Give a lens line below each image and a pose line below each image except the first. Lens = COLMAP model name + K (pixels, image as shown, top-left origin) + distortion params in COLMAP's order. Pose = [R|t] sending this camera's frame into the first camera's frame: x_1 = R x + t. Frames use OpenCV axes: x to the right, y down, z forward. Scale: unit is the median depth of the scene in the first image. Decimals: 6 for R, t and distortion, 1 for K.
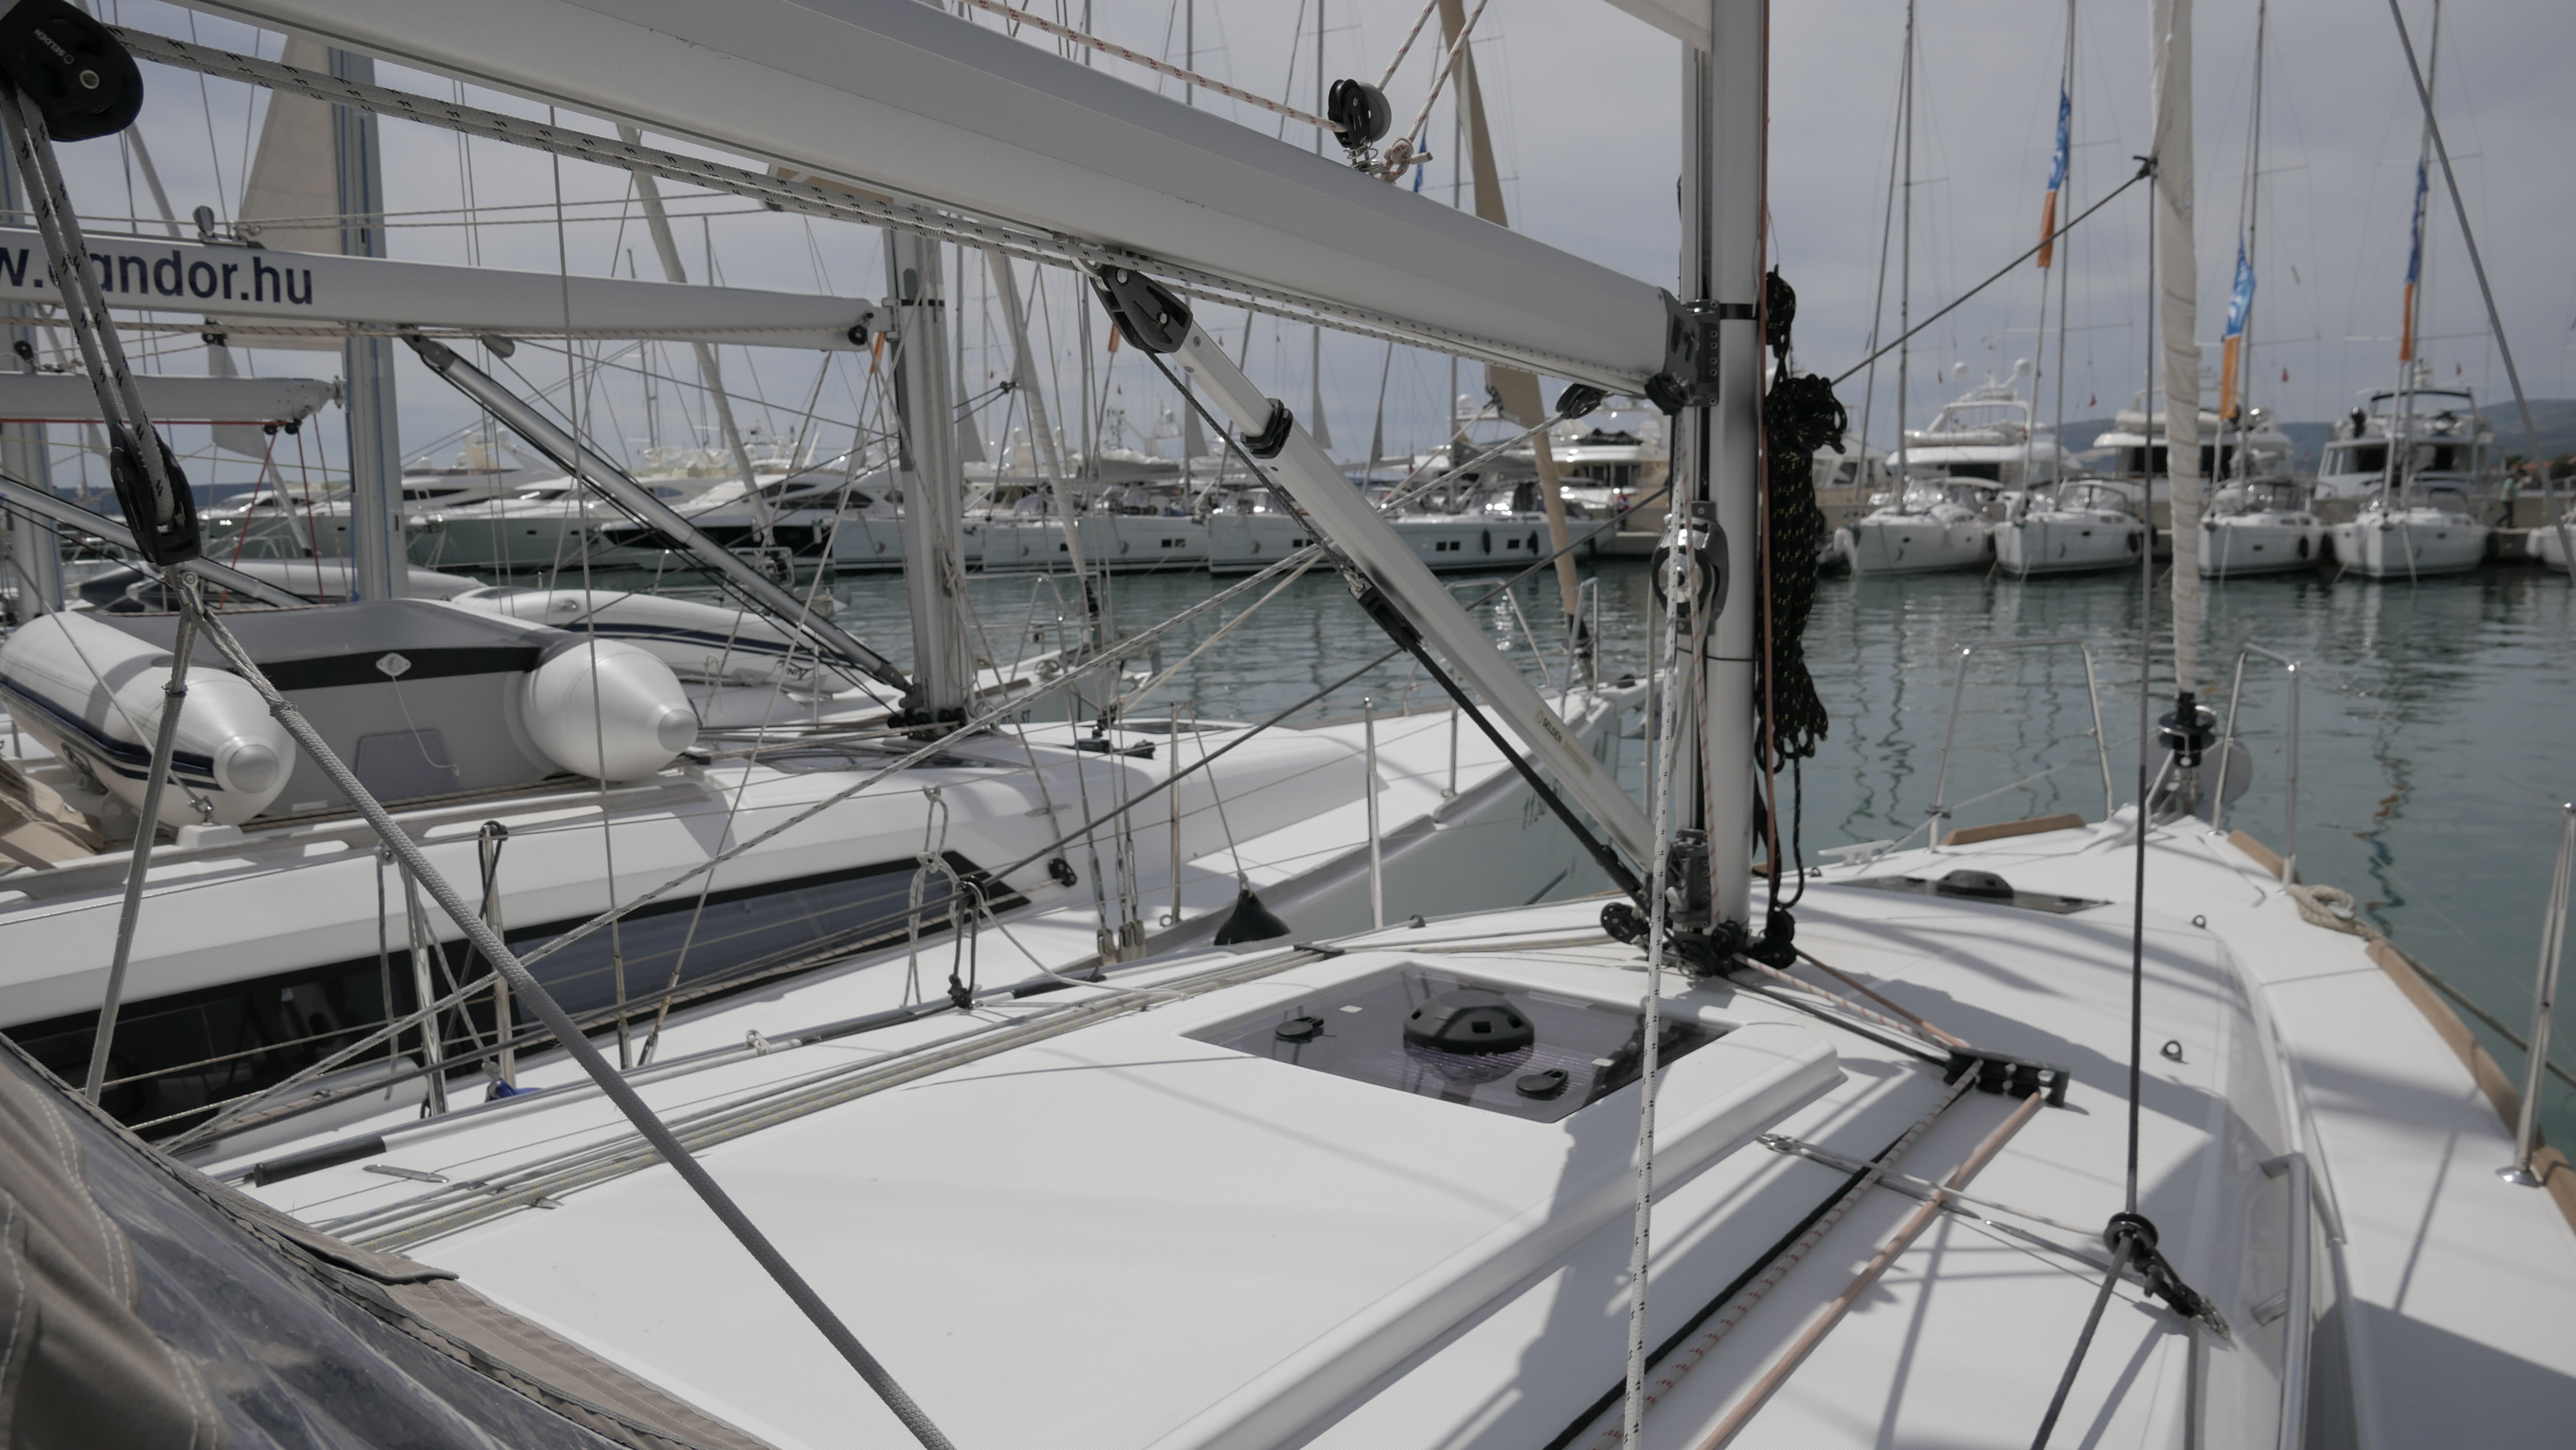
lens RADIAL K [[1928.7, 0, 1283.5], [0, 1928.7, 789.1], [0, 0, 1]] dist [-0.012678, -0.004023]
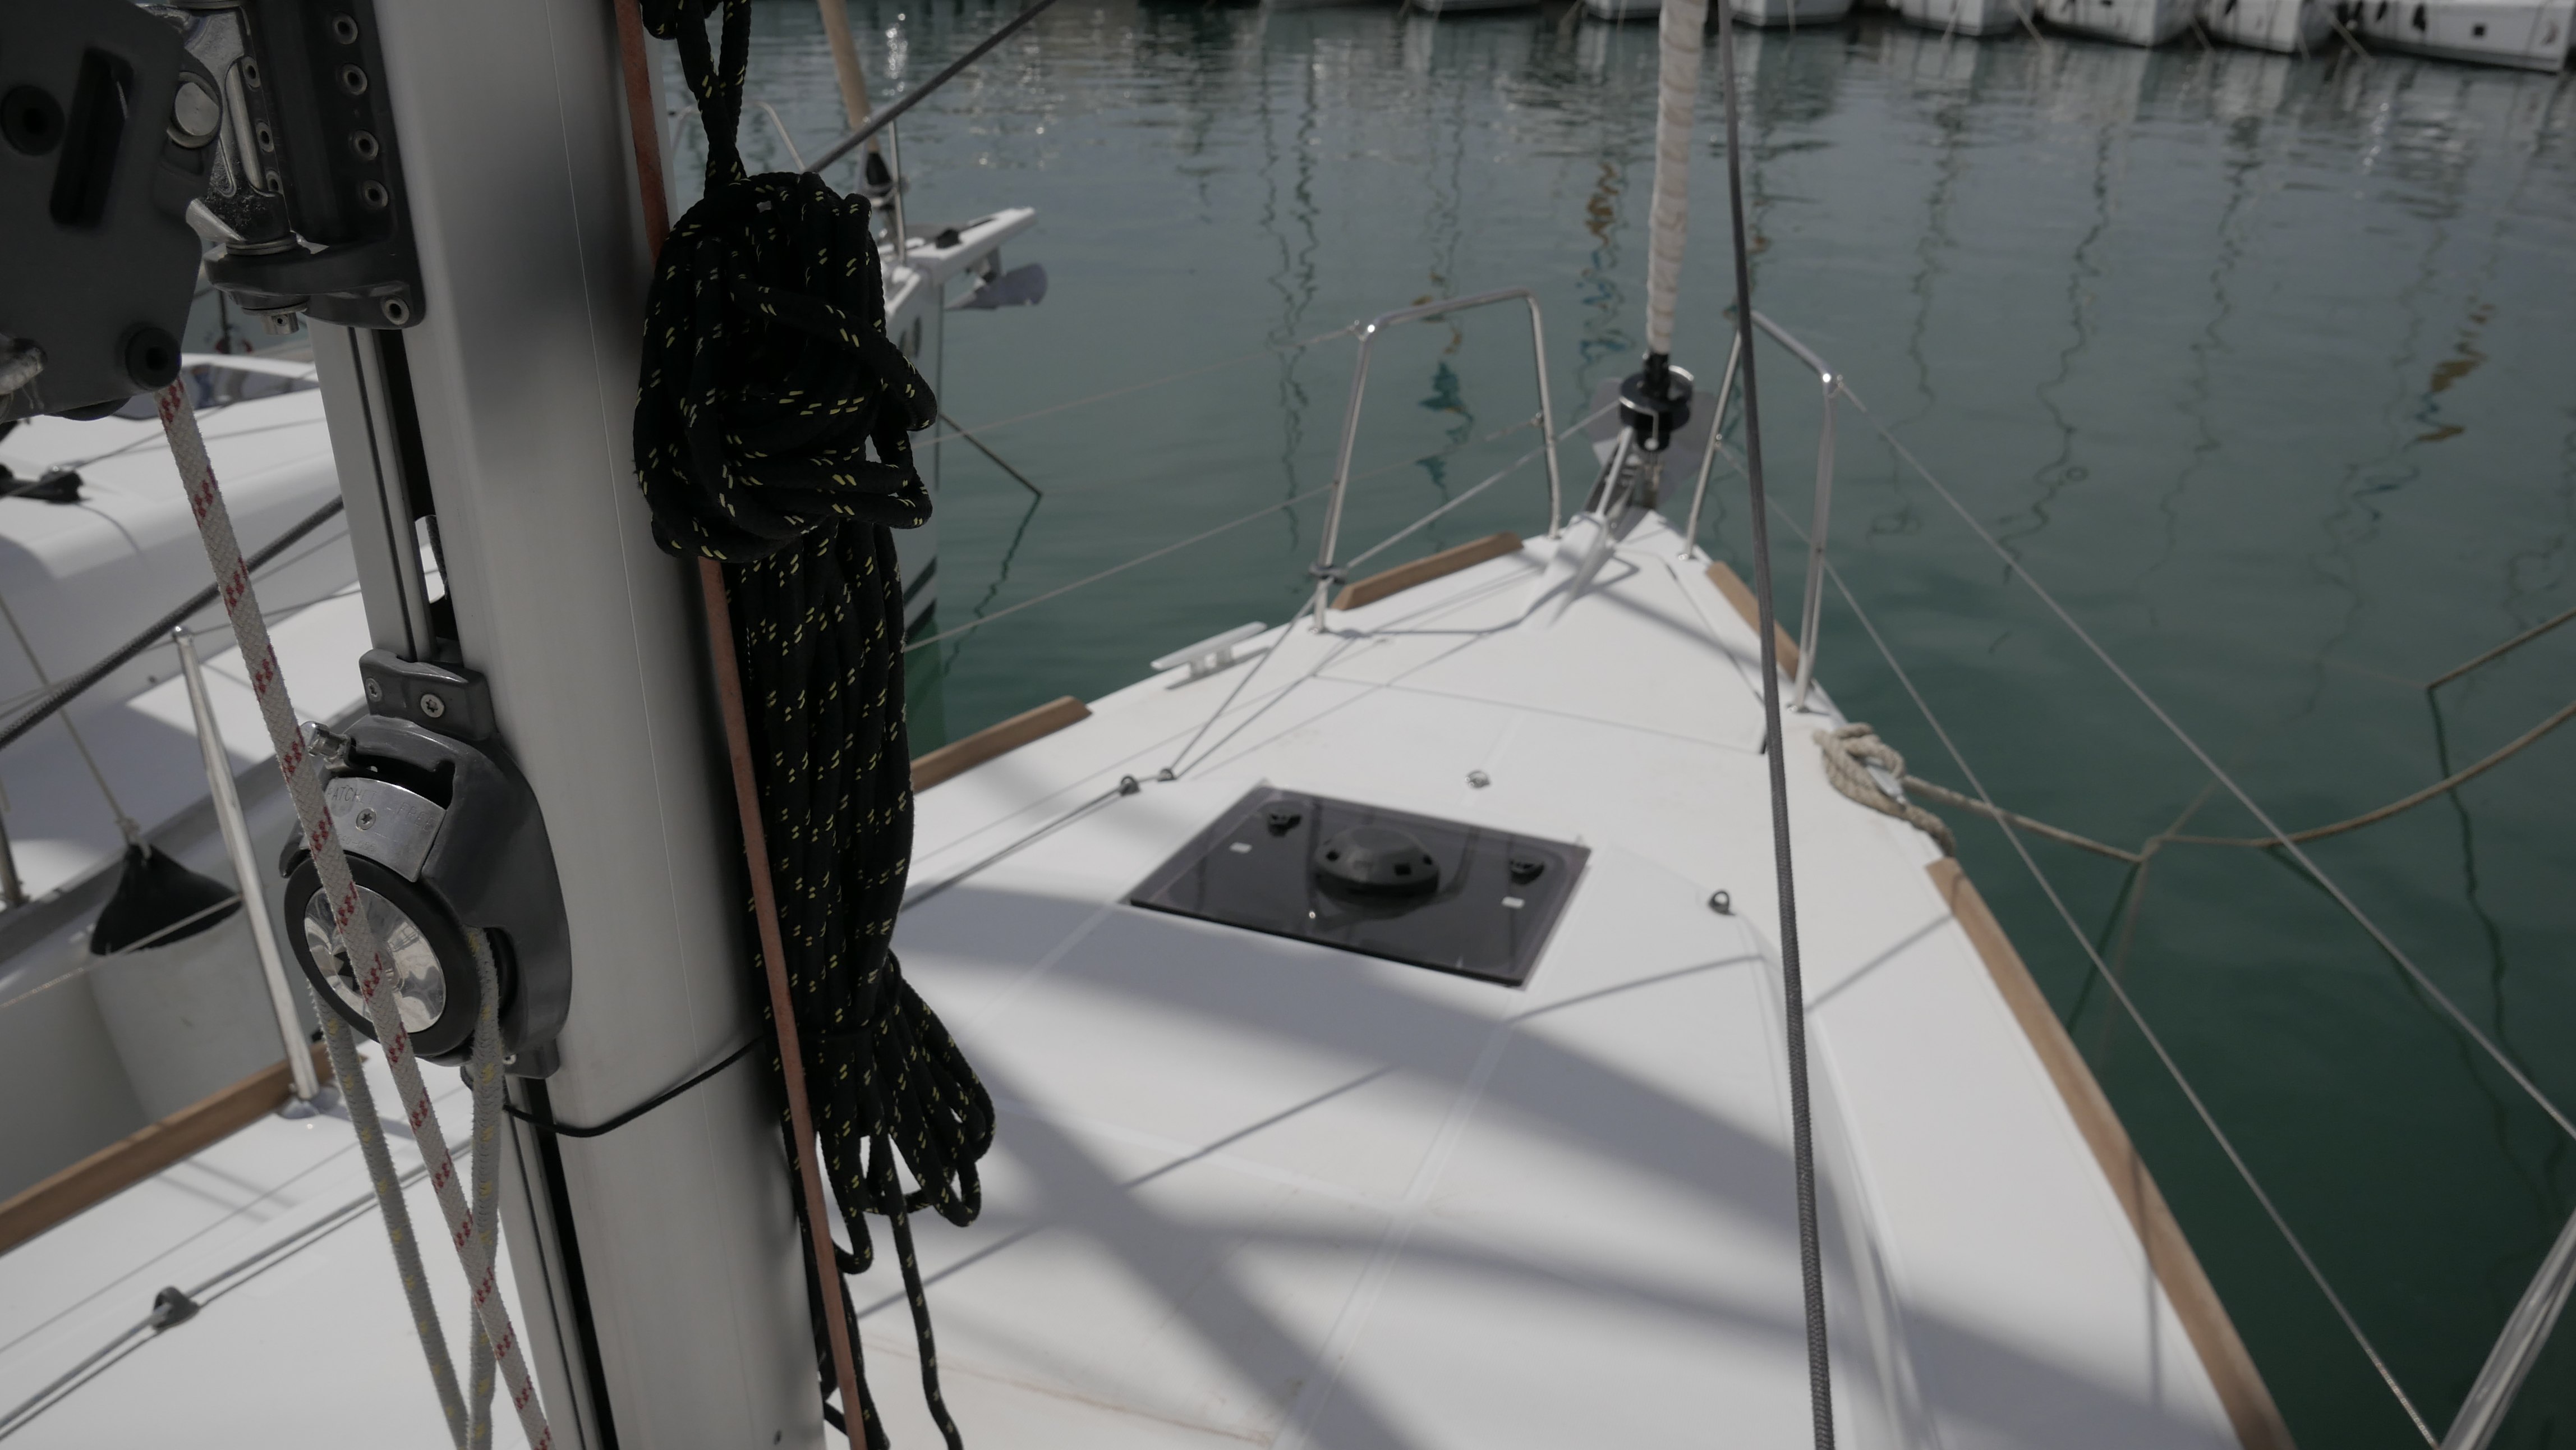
lens RADIAL K [[1827.2, 0, 1290.1], [0, 1827.2, 719.2], [0, 0, 1]] dist [-0.043533, 0.012903]
pose [[0.956487, -0.084864, 0.279160, 0.134782], [0.003114, 0.959682, 0.281069, -0.110649], [-0.291758, -0.267970, 0.918188, 0.375995]]
